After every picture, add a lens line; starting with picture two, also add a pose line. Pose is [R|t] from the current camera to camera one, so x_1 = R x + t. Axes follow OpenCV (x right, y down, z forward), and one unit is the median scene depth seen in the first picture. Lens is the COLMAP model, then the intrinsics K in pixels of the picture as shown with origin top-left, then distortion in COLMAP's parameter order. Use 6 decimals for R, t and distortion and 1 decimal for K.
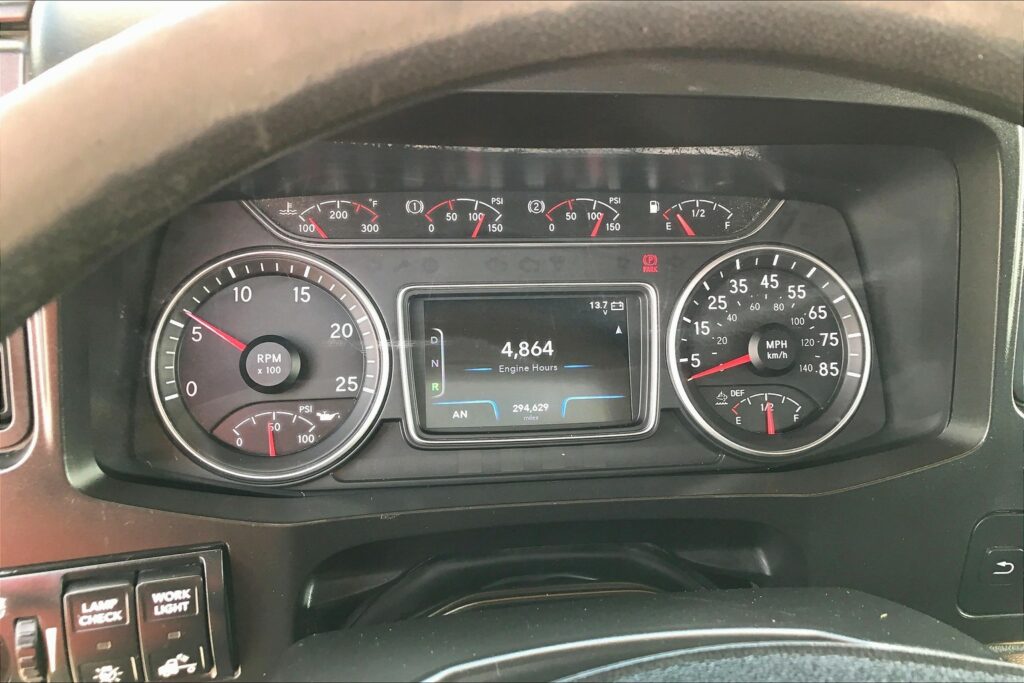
lens RADIAL K [[844.9, 0, 506.2], [0, 844.9, 333.4], [0, 0, 1]] dist [0.051178, -0.078645]
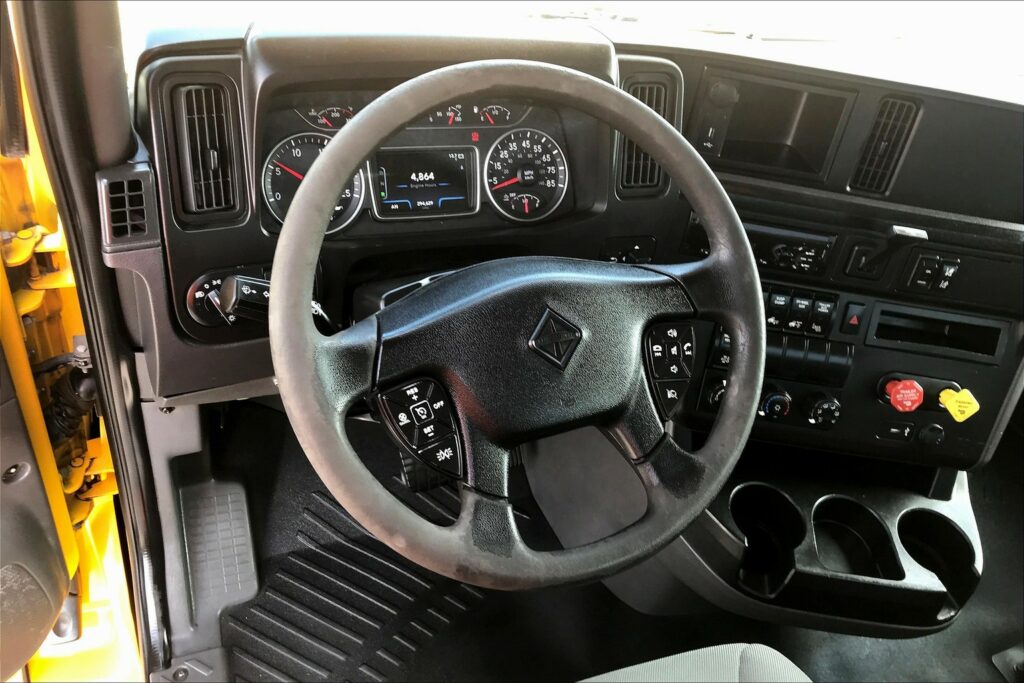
lens RADIAL K [[844.9, 0, 506.2], [0, 844.9, 333.4], [0, 0, 1]] dist [0.051178, -0.078645]
pose [[0.966396, -0.061547, 0.249581, -0.338943], [0.009848, 0.979066, 0.203307, -0.027531], [-0.256869, -0.194017, 0.946771, -1.235547]]
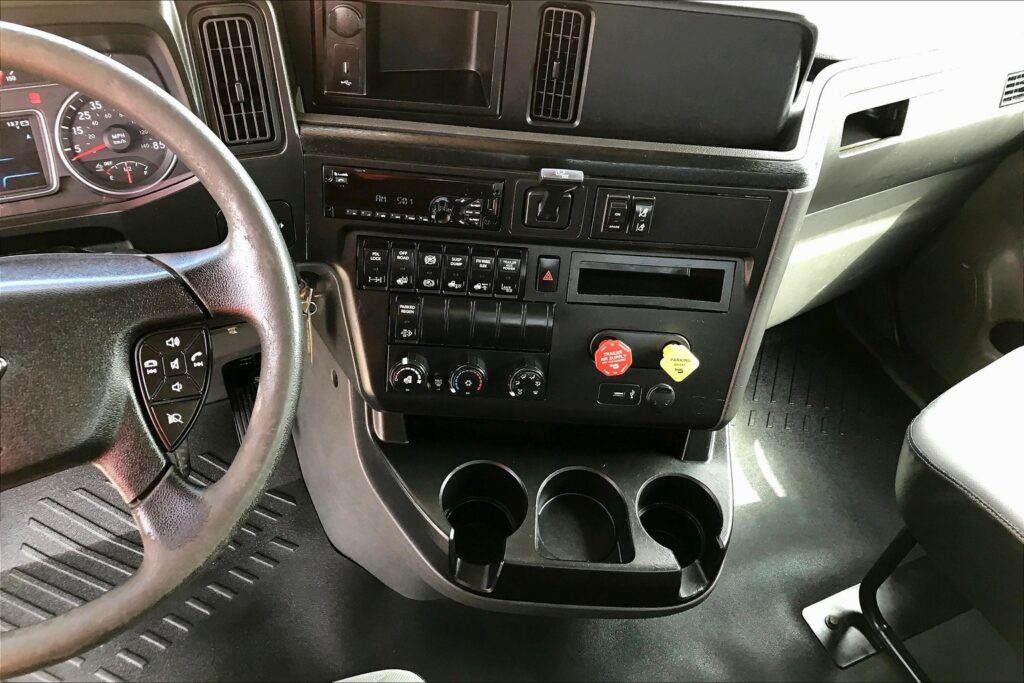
lens RADIAL K [[837.4, 0, 517.9], [0, 837.4, 327.9], [0, 0, 1]] dist [0.063979, -0.067740]
pose [[0.959592, -0.162974, 0.229396, 0.666347], [0.092043, 0.952154, 0.291429, -0.048683], [-0.265916, -0.258539, 0.928680, -1.117656]]
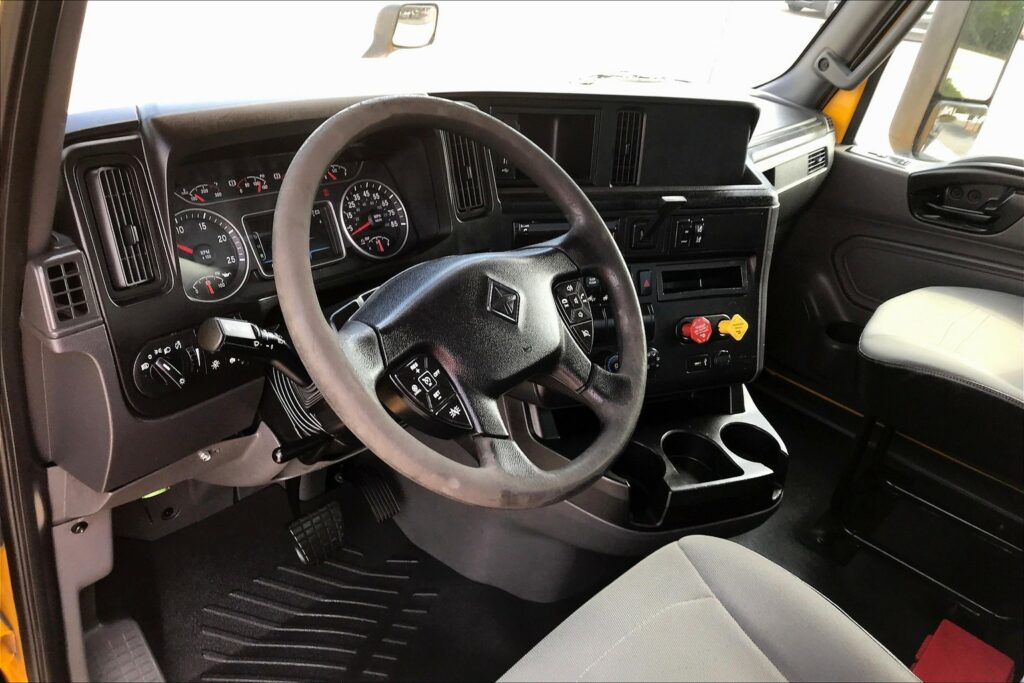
lens RADIAL K [[856.6, 0, 512.0], [0, 856.6, 341.5], [0, 0, 1]] dist [0.021469, 0.003286]
pose [[0.757933, -0.252877, 0.601324, -1.039103], [0.232602, 0.965980, 0.113046, 0.181565], [-0.609453, 0.054188, 0.790968, -1.304104]]
